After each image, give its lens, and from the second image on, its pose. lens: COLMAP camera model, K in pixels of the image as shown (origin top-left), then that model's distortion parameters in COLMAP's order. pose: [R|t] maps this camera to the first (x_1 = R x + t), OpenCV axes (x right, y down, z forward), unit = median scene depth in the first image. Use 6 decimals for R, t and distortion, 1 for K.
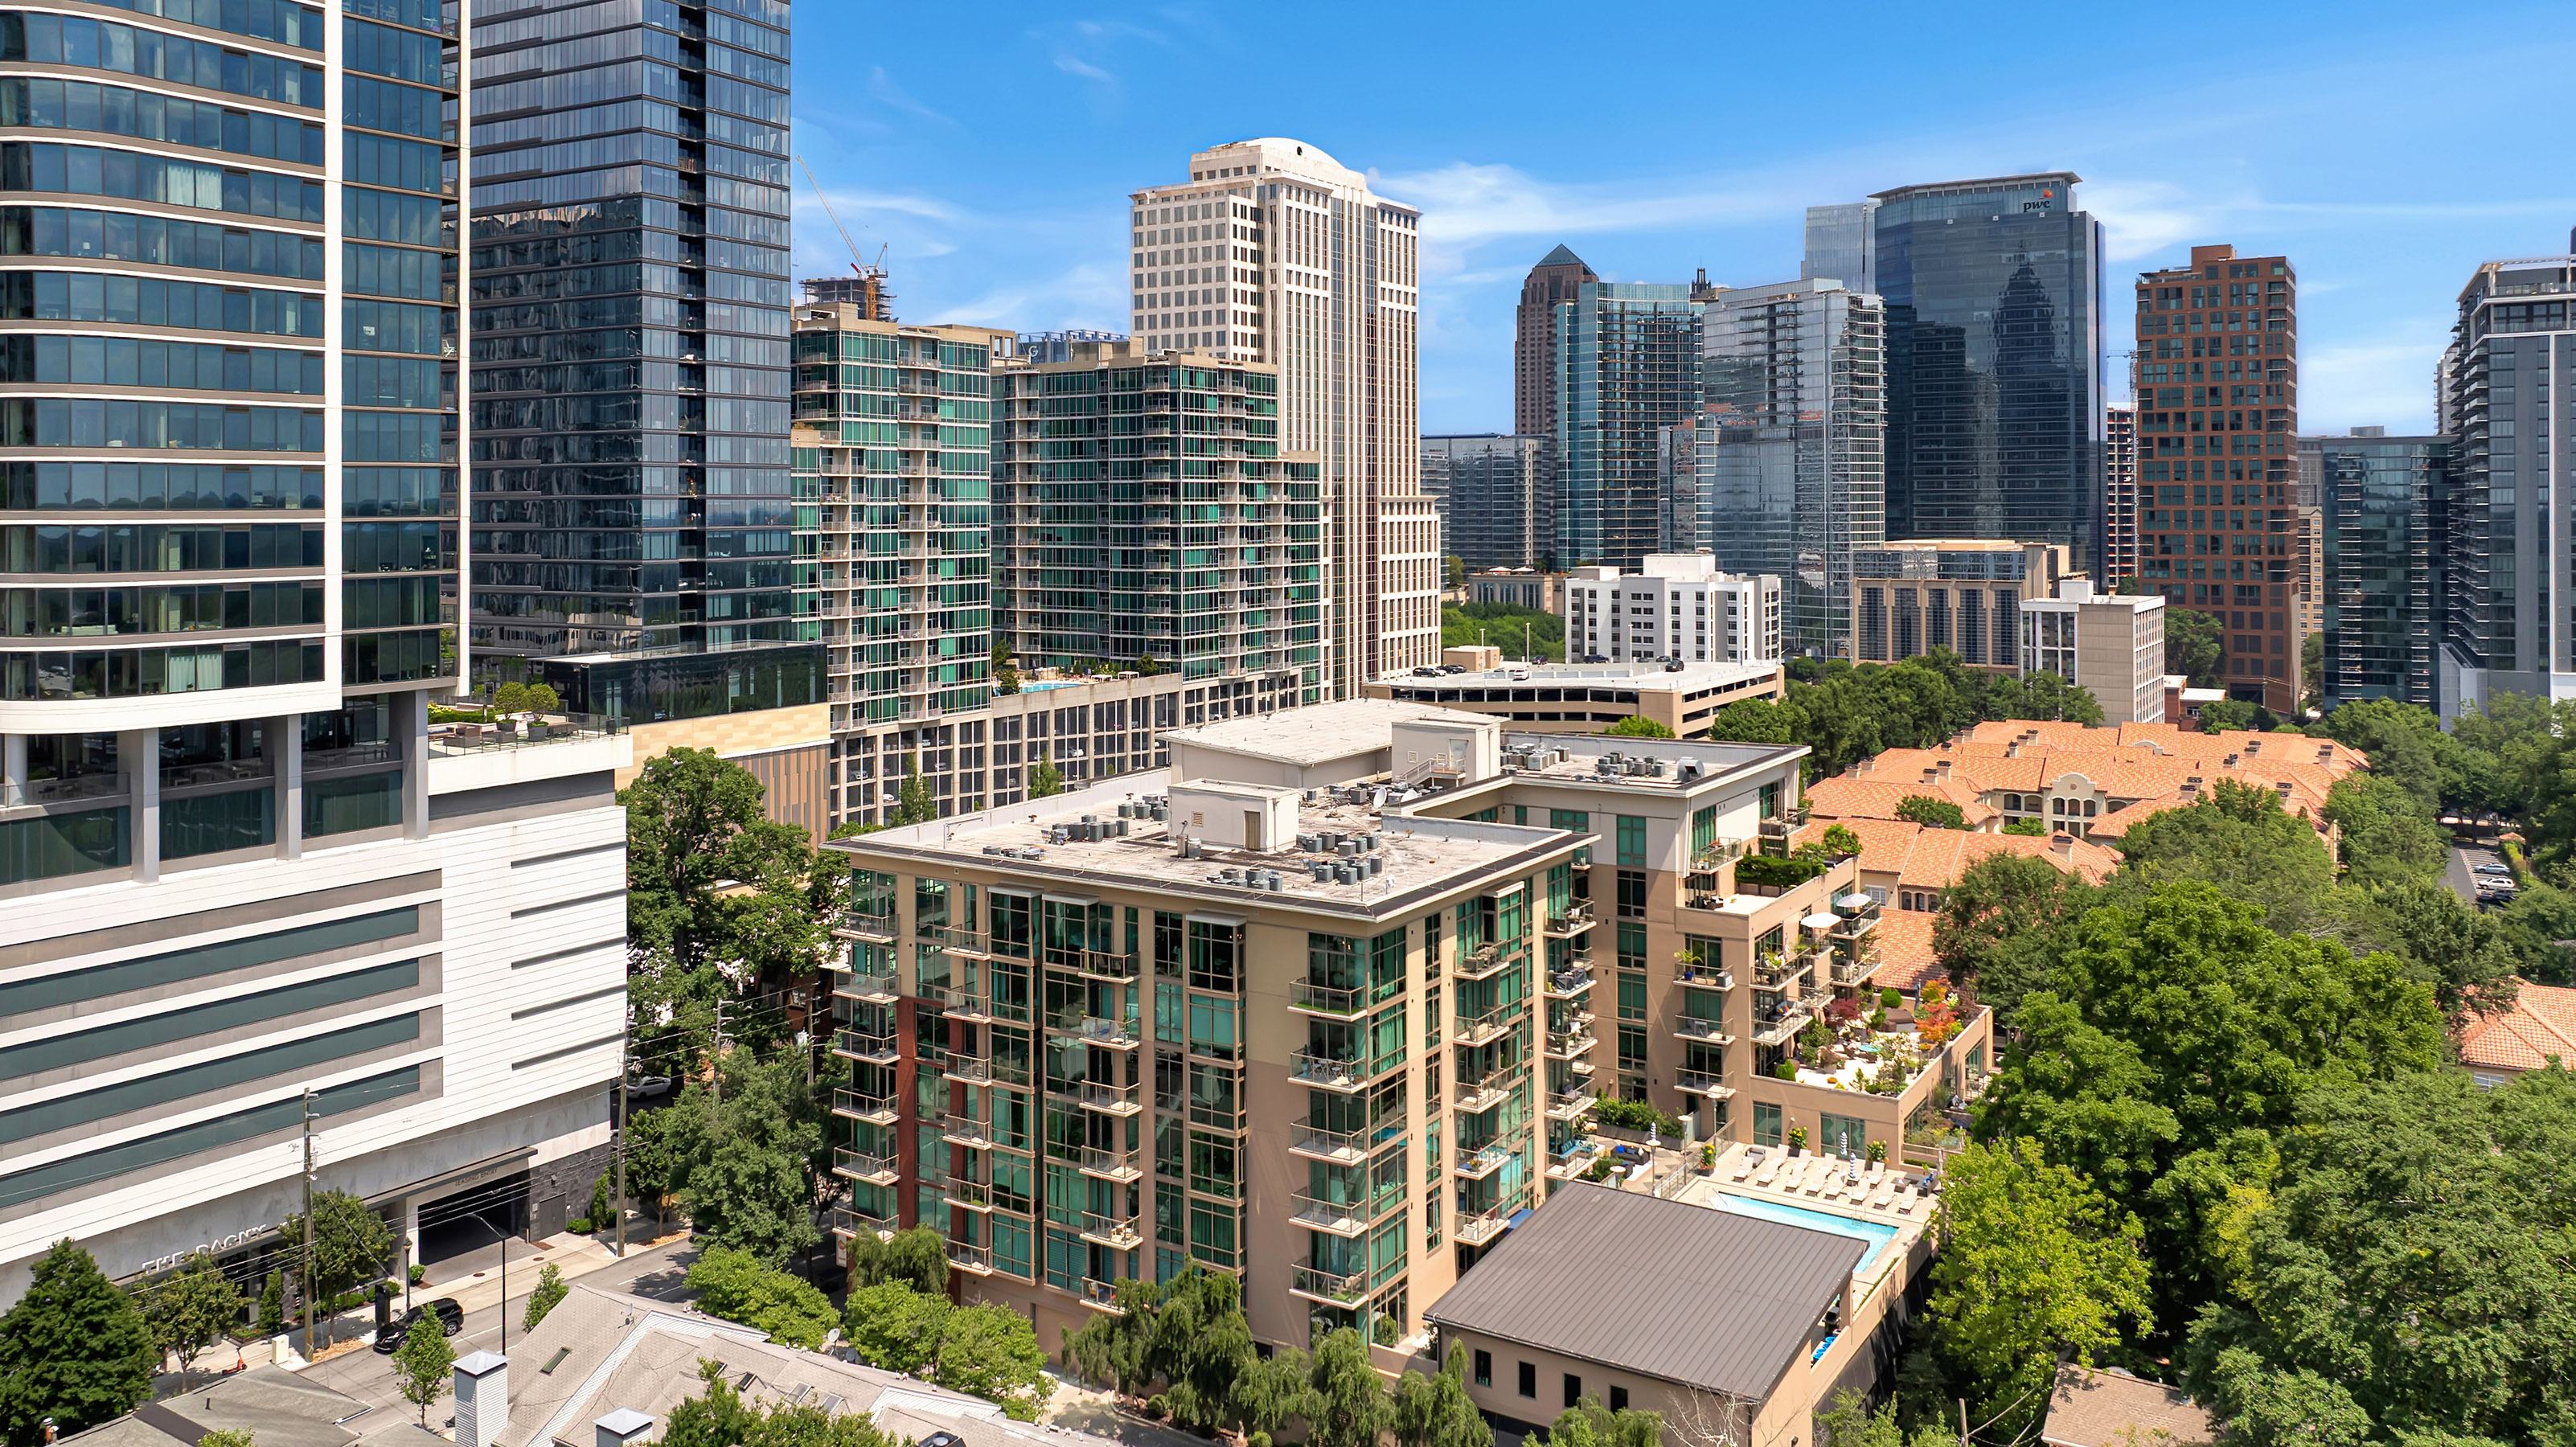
lens RADIAL K [[1952.1, 0, 1288.0], [0, 1952.1, 723.5], [0, 0, 1]] dist [-0.004878, 0.089994]
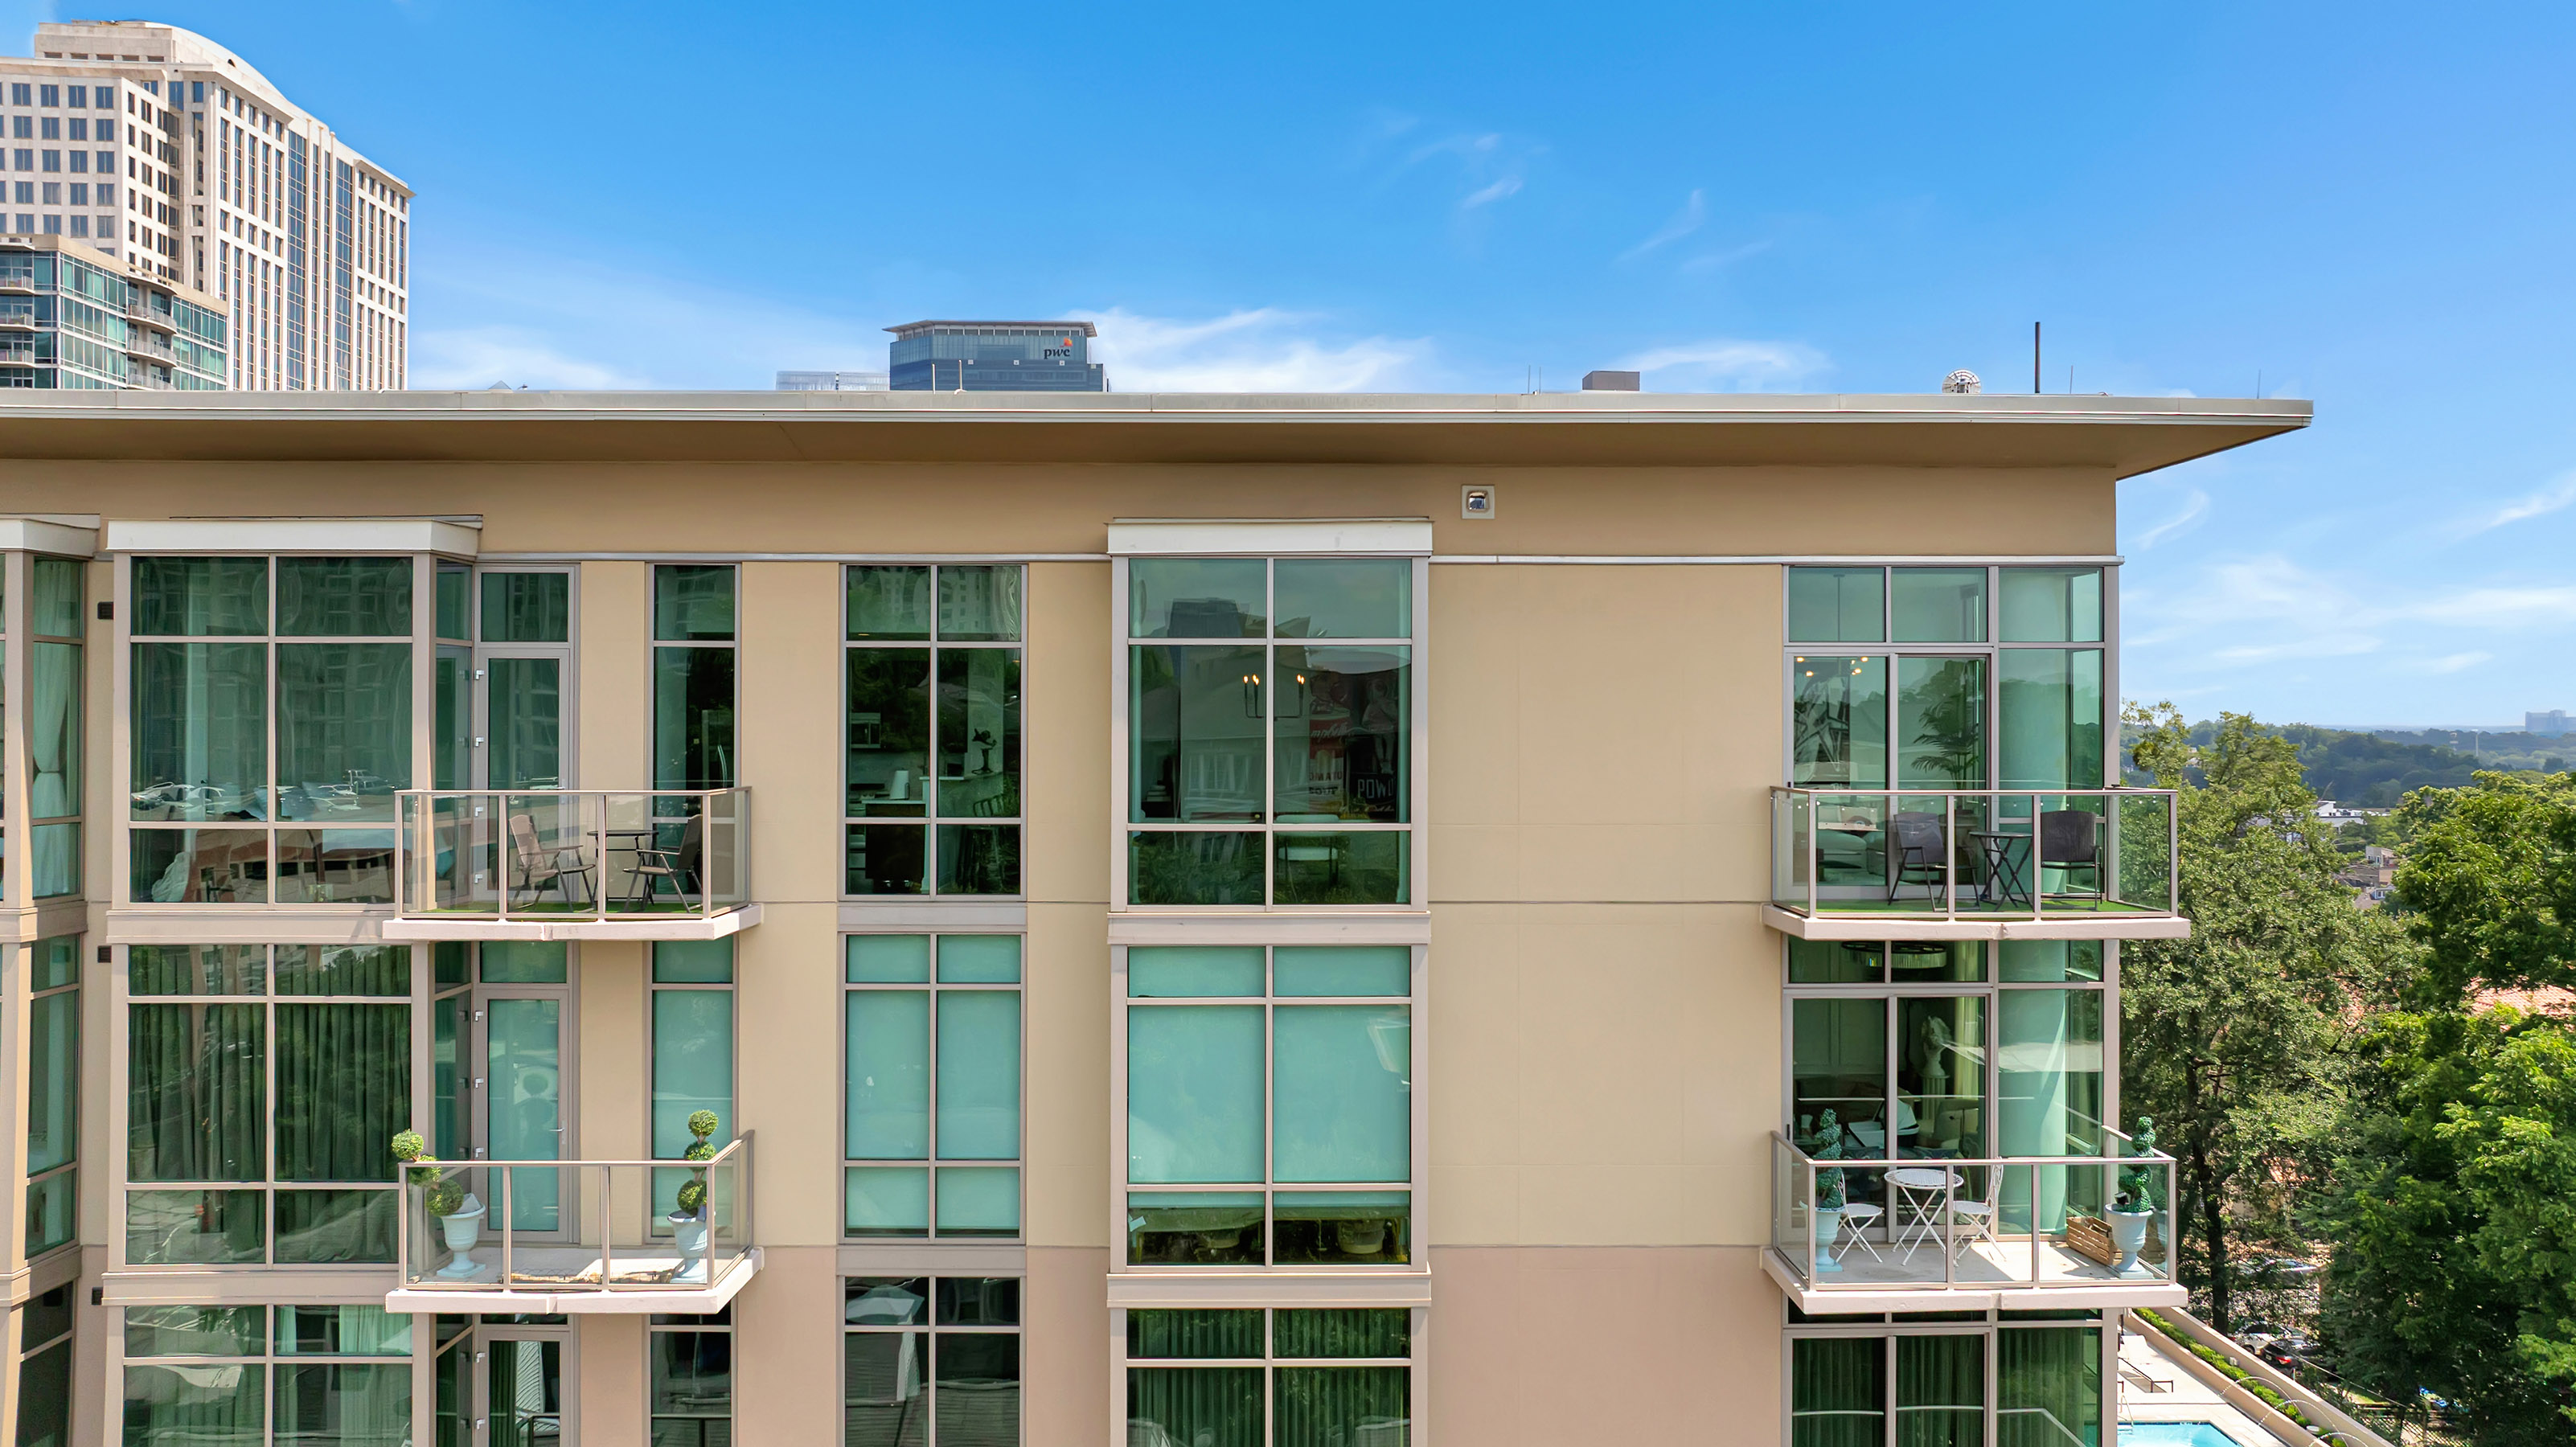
lens RADIAL K [[1952.1, 0, 1288.0], [0, 1952.1, 723.5], [0, 0, 1]] dist [-0.004878, 0.089994]
pose [[0.855546, 0.013950, 0.517540, -0.035621], [0.044048, 0.994051, -0.099610, 0.036361], [-0.515850, 0.108017, 0.849842, 0.220458]]
